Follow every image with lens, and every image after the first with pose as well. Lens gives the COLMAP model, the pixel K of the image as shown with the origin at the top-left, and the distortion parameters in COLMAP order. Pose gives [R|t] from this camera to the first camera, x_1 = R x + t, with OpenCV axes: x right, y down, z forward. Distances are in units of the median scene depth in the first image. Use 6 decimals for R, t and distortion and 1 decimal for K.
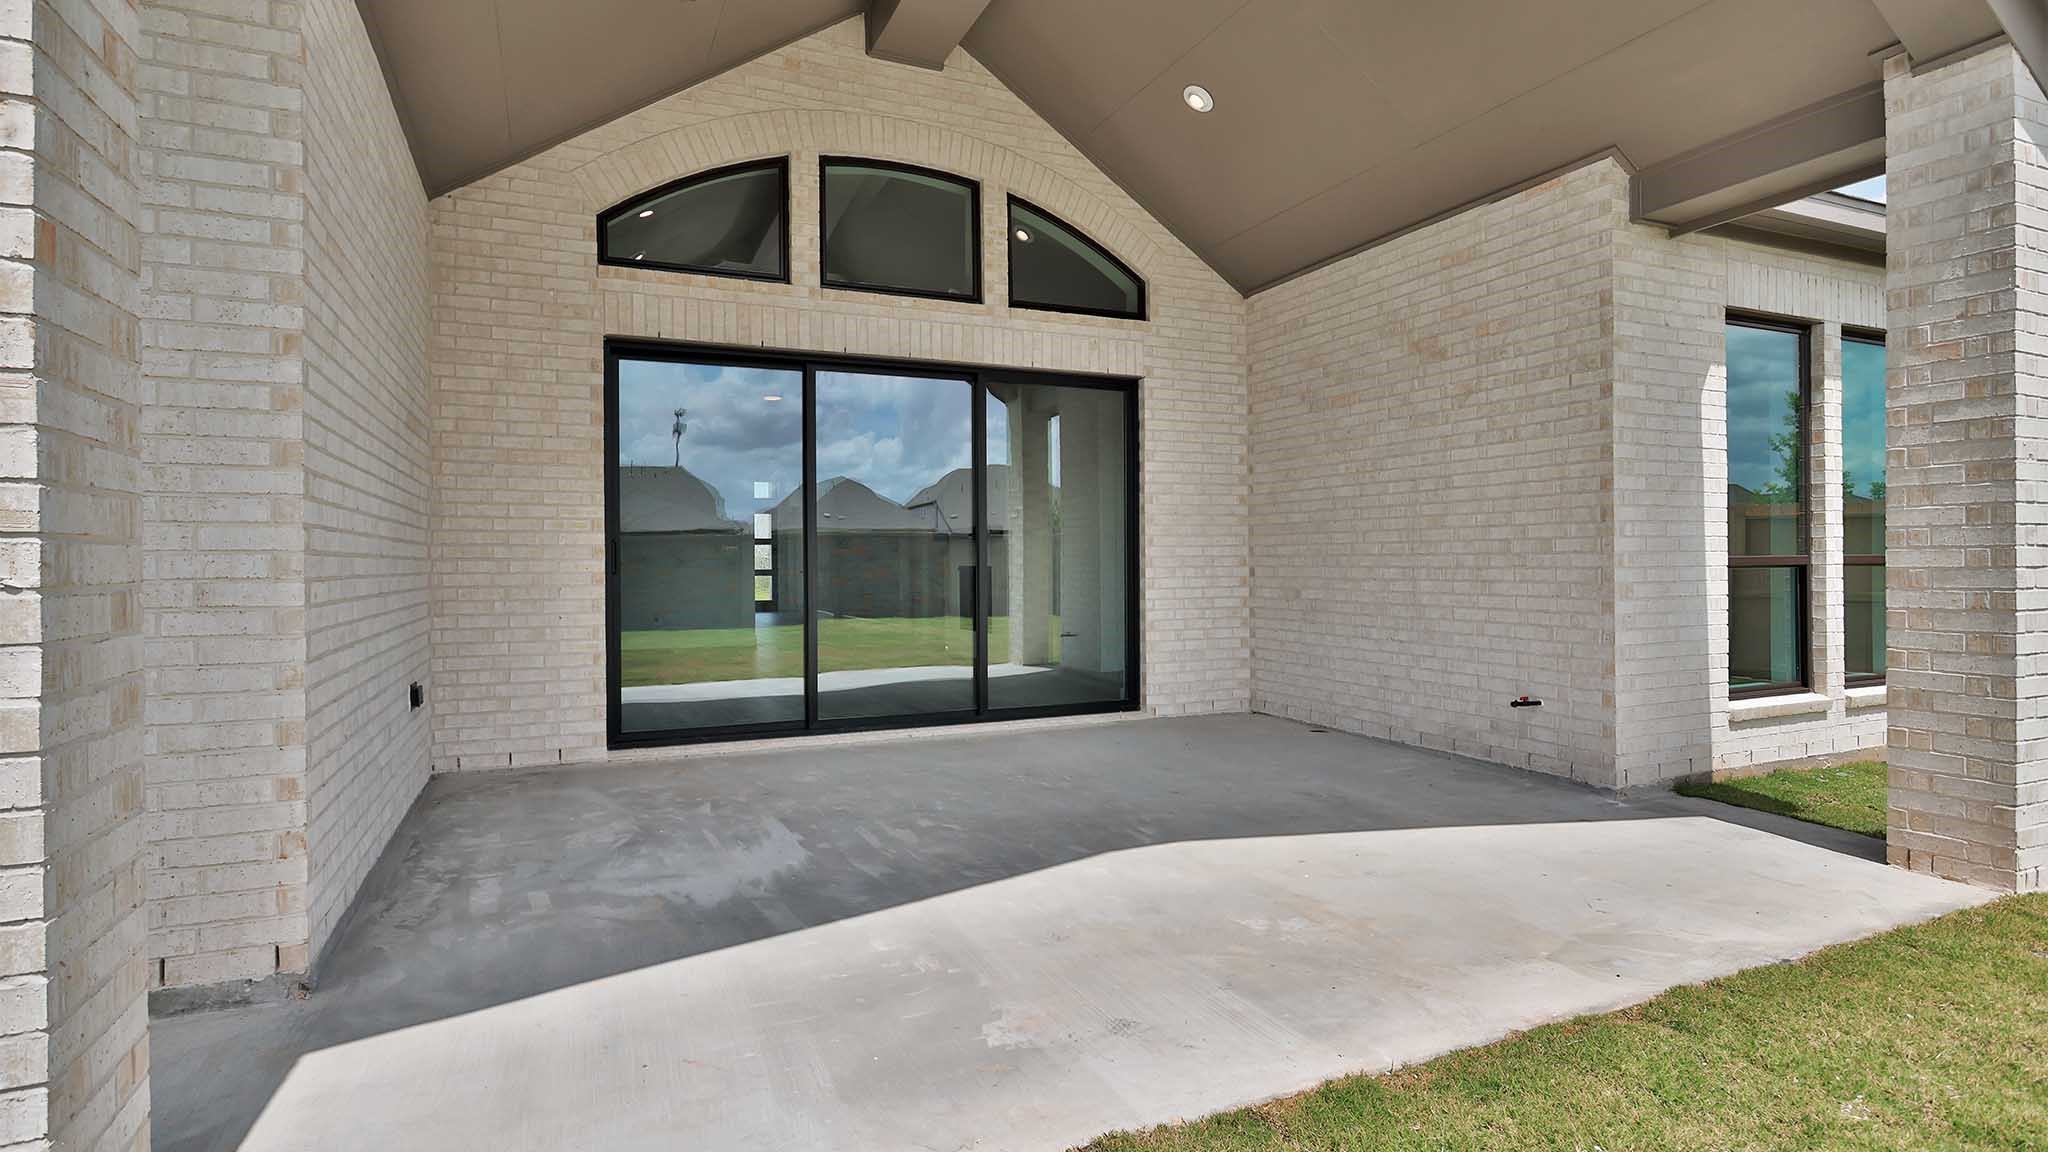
lens RADIAL K [[1040.8, 0, 1018.5], [0, 1040.8, 567.0], [0, 0, 1]] dist [-0.014451, 0.010410]
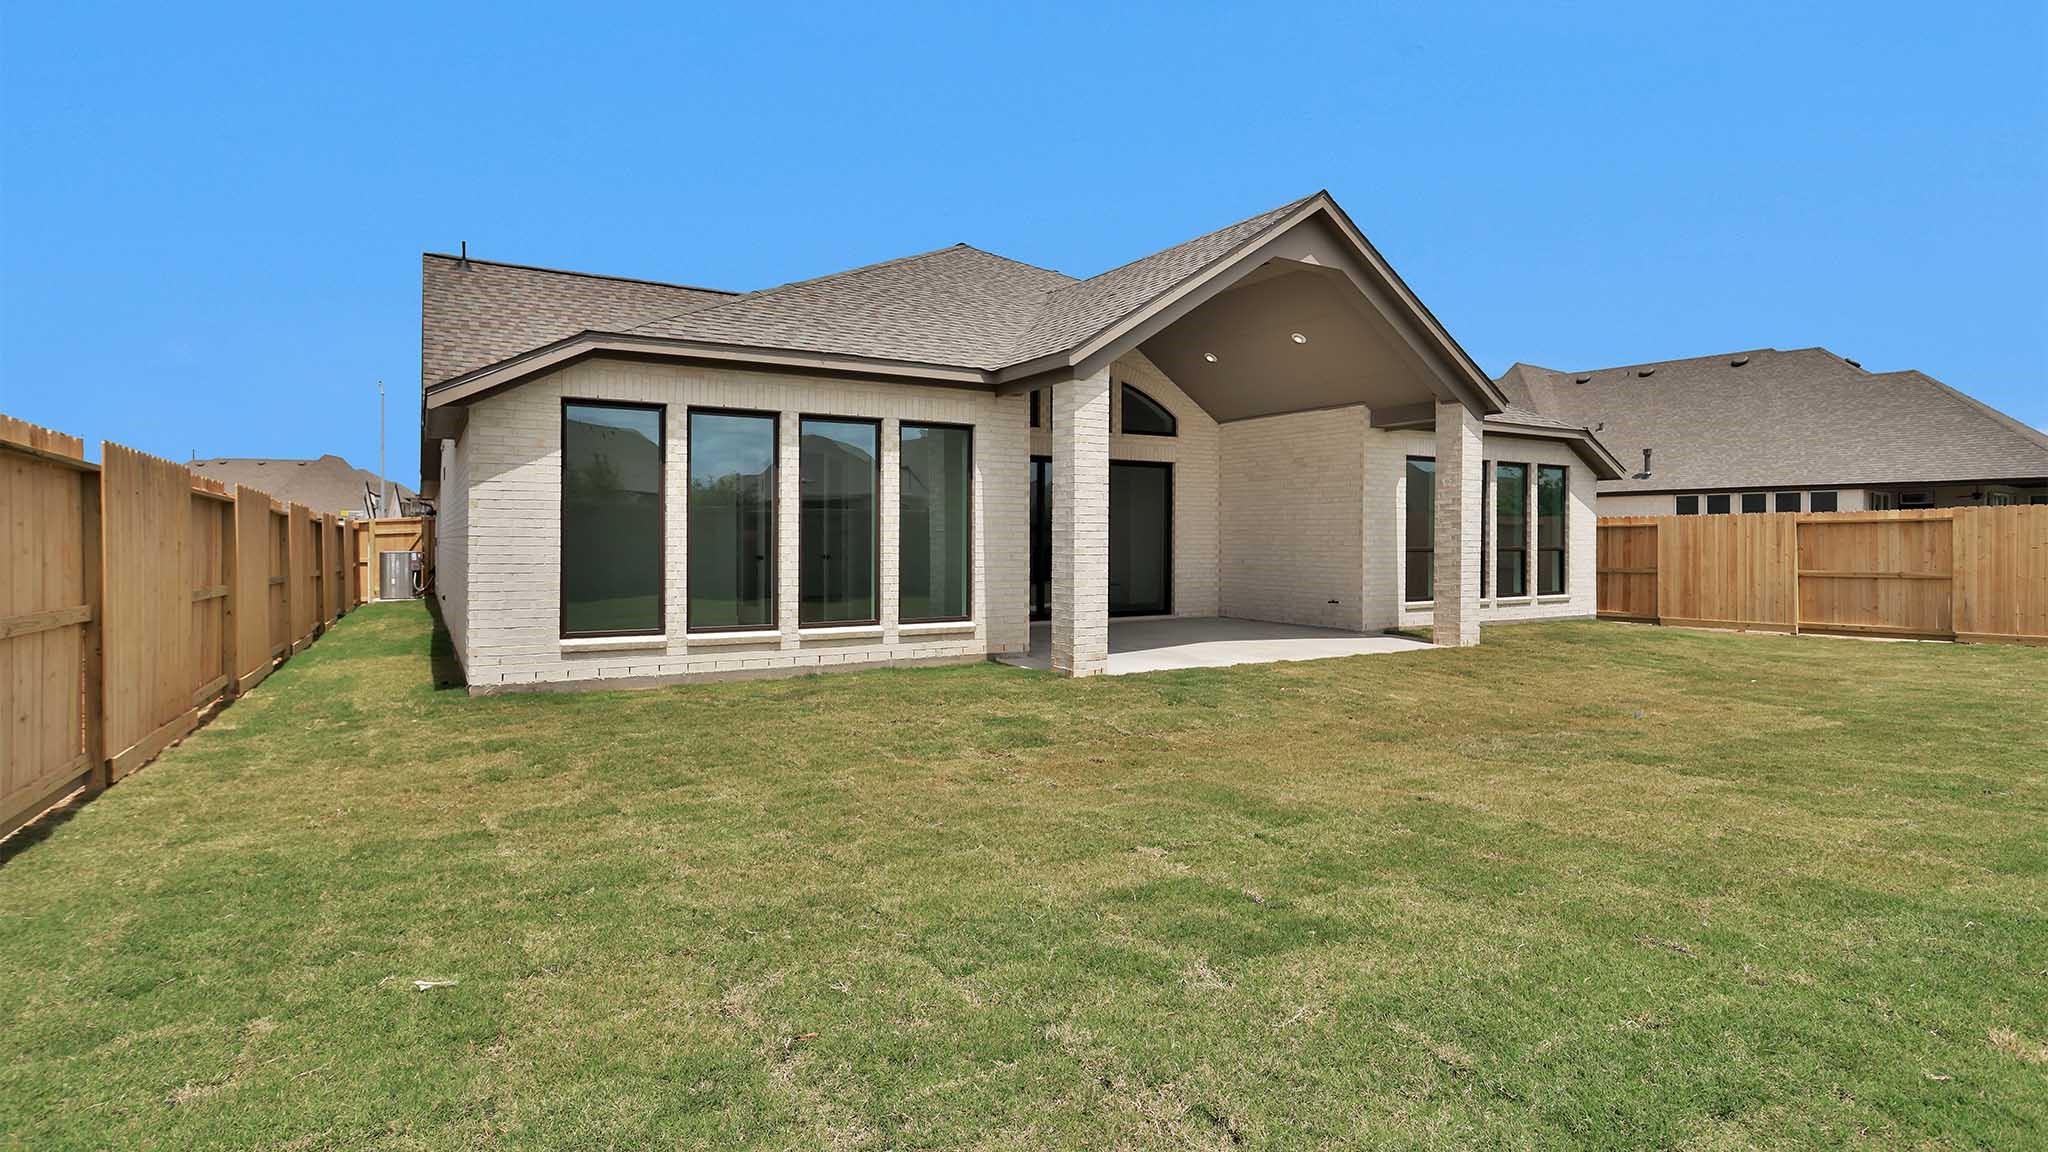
lens RADIAL K [[1040.8, 0, 1030.5], [0, 1040.8, 560.4], [0, 0, 1]] dist [-0.014451, 0.010410]
pose [[0.992592, 0.006900, 0.121302, -0.610234], [-0.009052, 0.999811, 0.017196, -0.015530], [-0.121160, -0.018167, 0.992467, -1.560436]]
